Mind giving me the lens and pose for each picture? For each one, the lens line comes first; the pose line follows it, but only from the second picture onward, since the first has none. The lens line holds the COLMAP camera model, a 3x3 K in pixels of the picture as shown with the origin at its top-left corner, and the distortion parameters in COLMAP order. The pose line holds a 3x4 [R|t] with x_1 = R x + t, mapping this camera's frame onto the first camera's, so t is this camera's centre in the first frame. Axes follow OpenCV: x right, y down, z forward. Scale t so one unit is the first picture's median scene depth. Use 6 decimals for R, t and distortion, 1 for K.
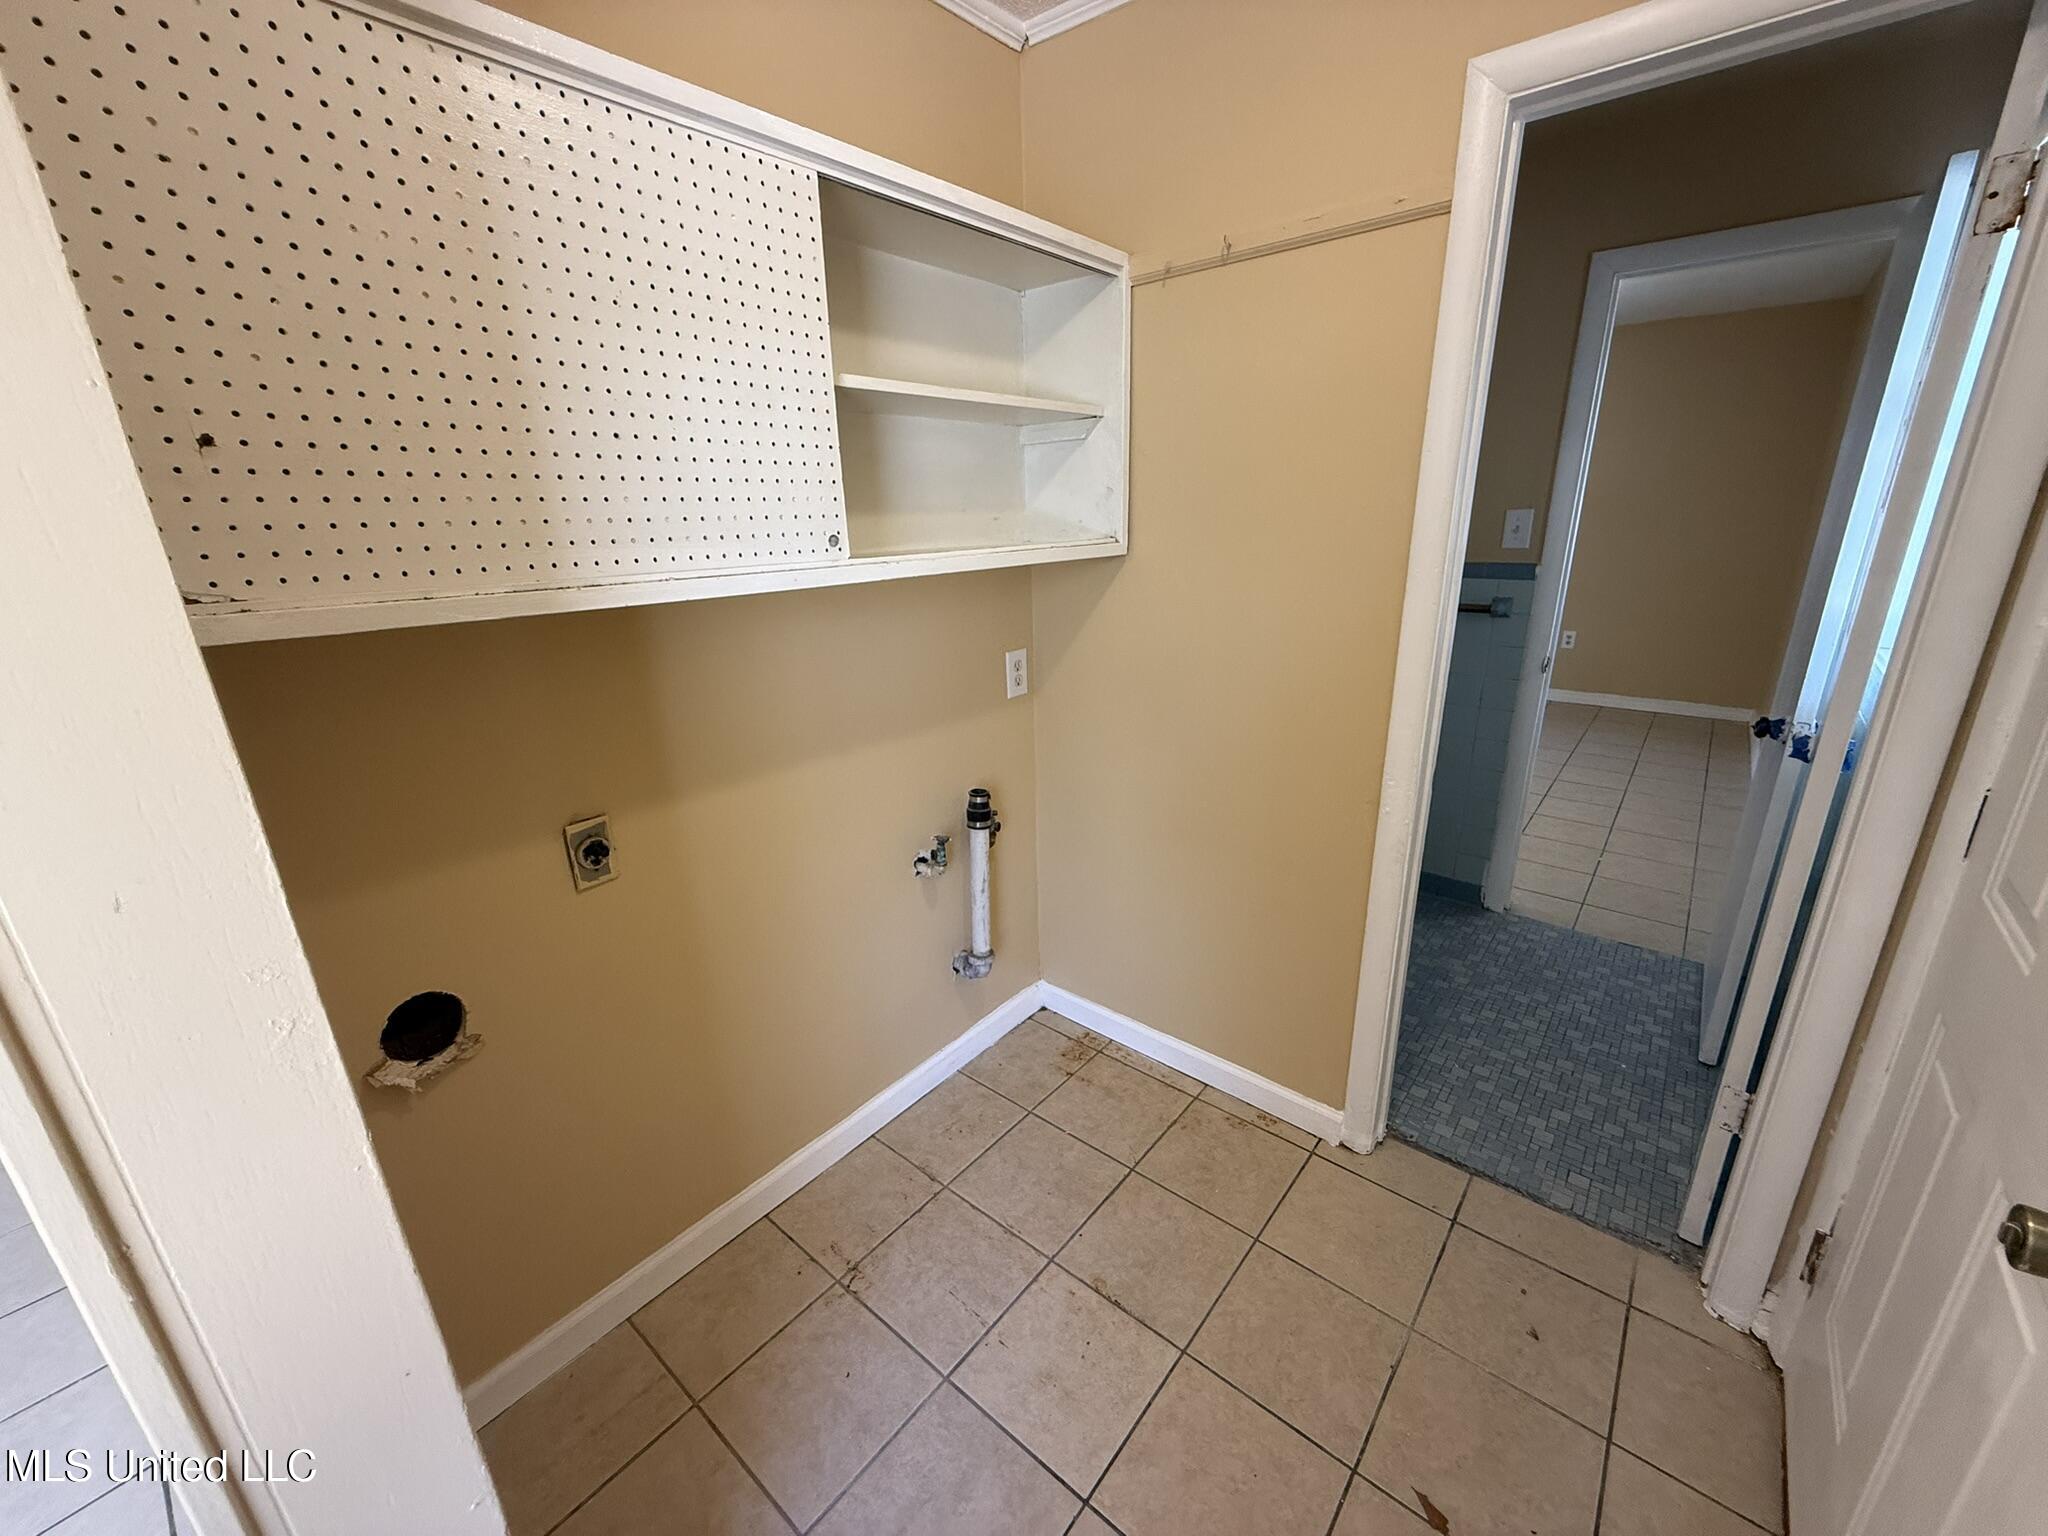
lens RADIAL K [[815.0, 0, 1020.0], [0, 815.0, 771.6], [0, 0, 1]] dist [0.000011, 0.000262]
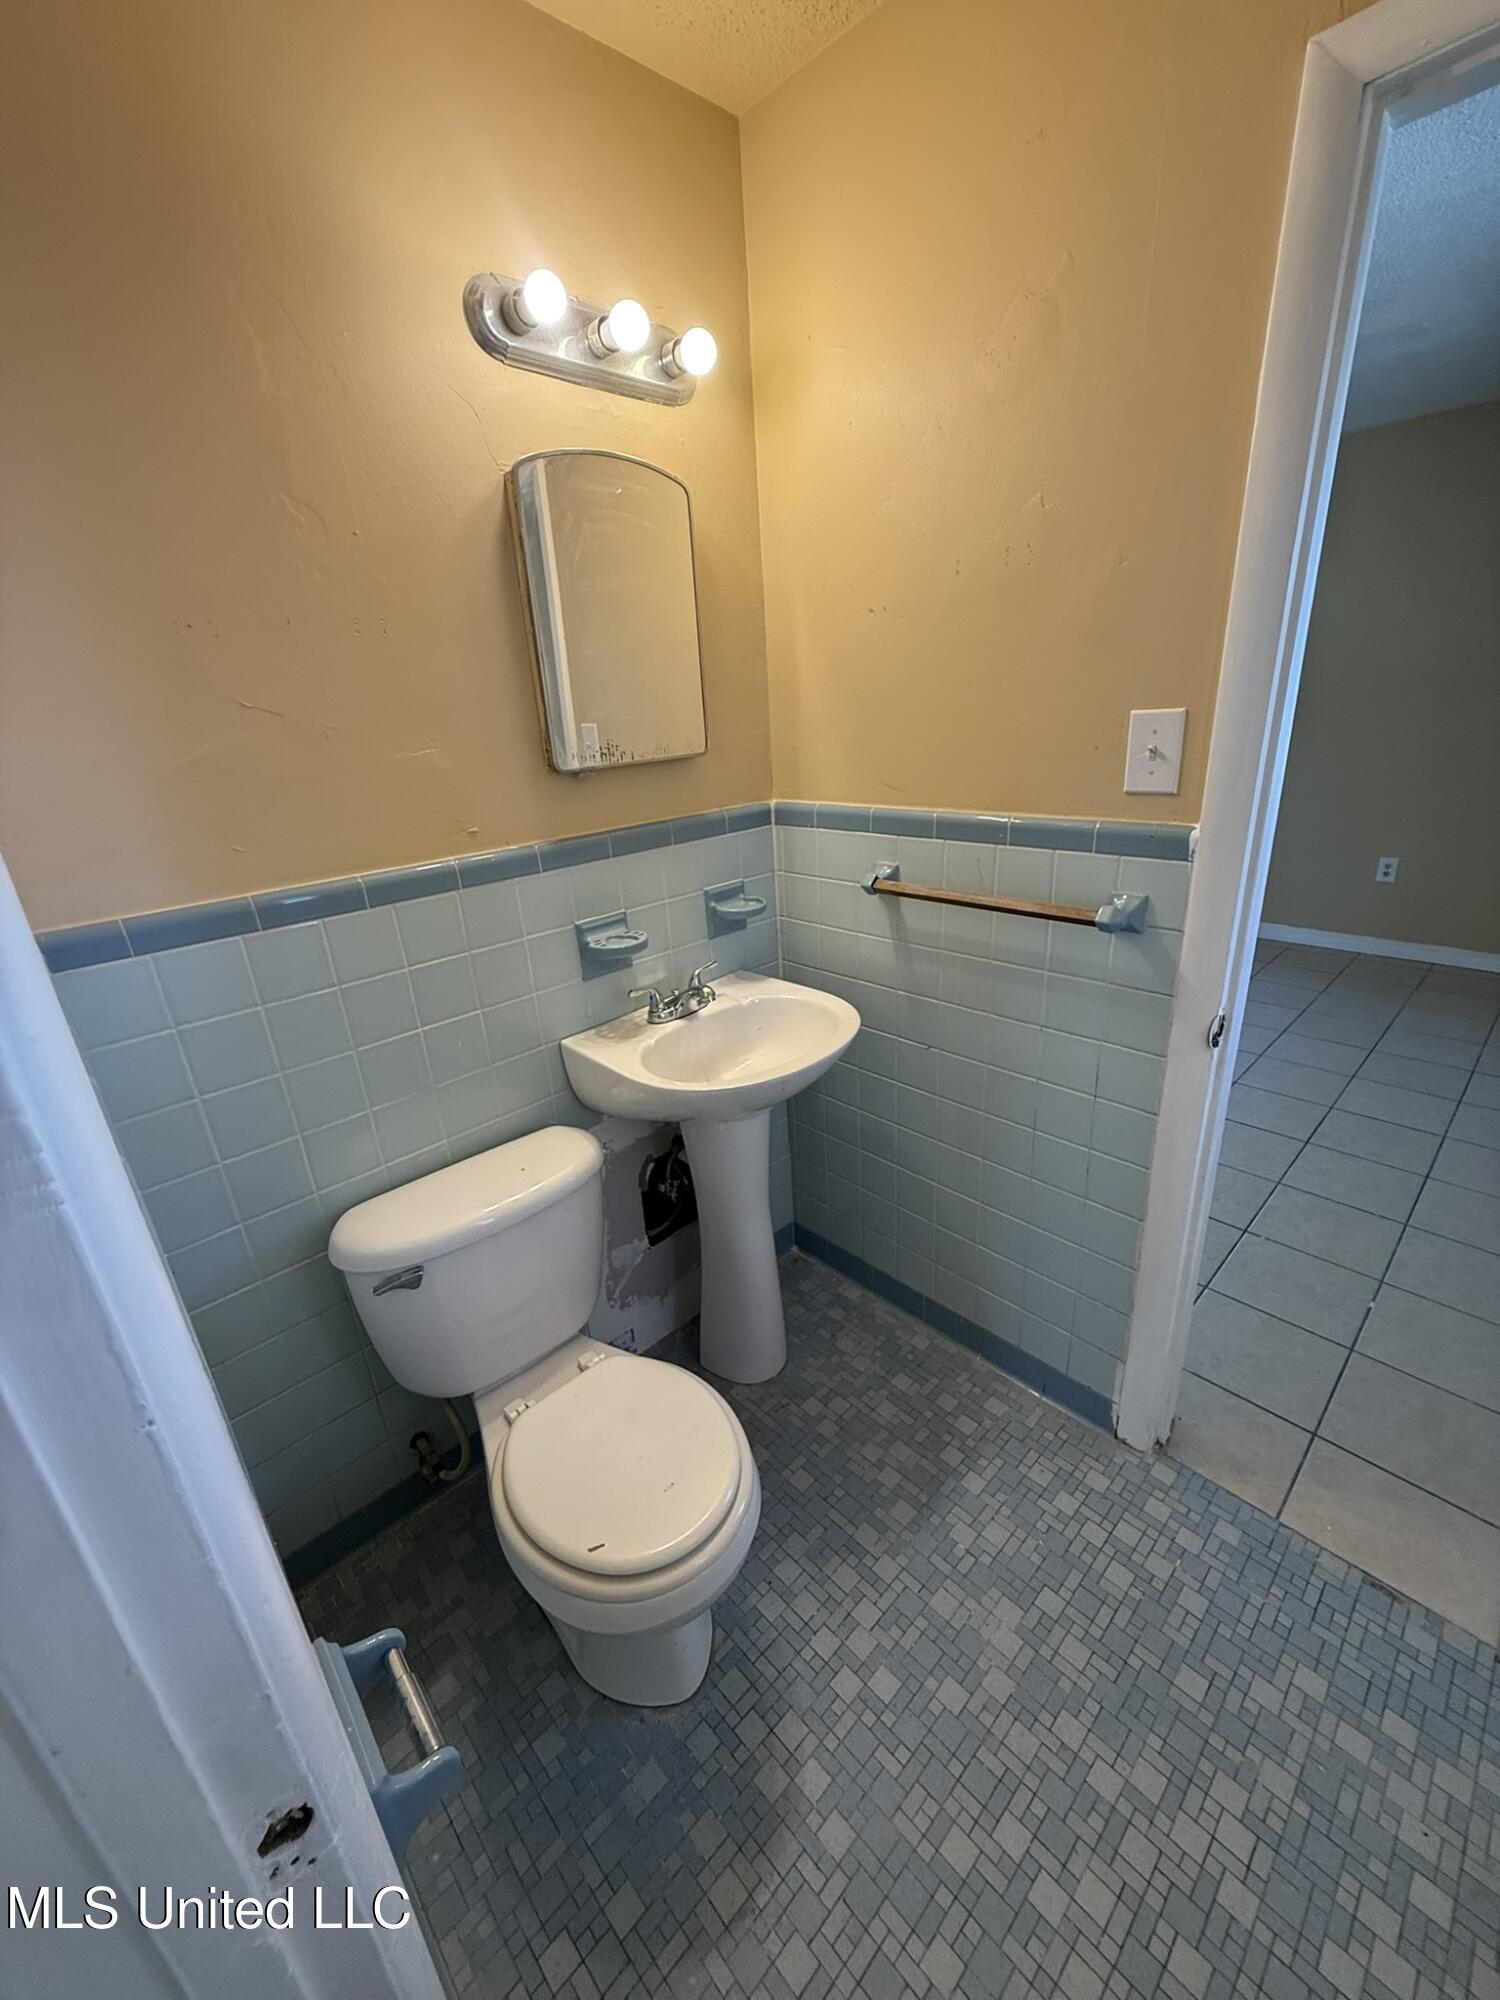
lens RADIAL K [[795.9, 0, 756.1], [0, 795.9, 998.7], [0, 0, 1]] dist [0.000011, 0.000262]
pose [[0.993569, 0.011507, -0.112643, 0.443109], [-0.005279, 0.998448, 0.055437, -0.181500], [0.113106, -0.054486, 0.992088, 0.525659]]
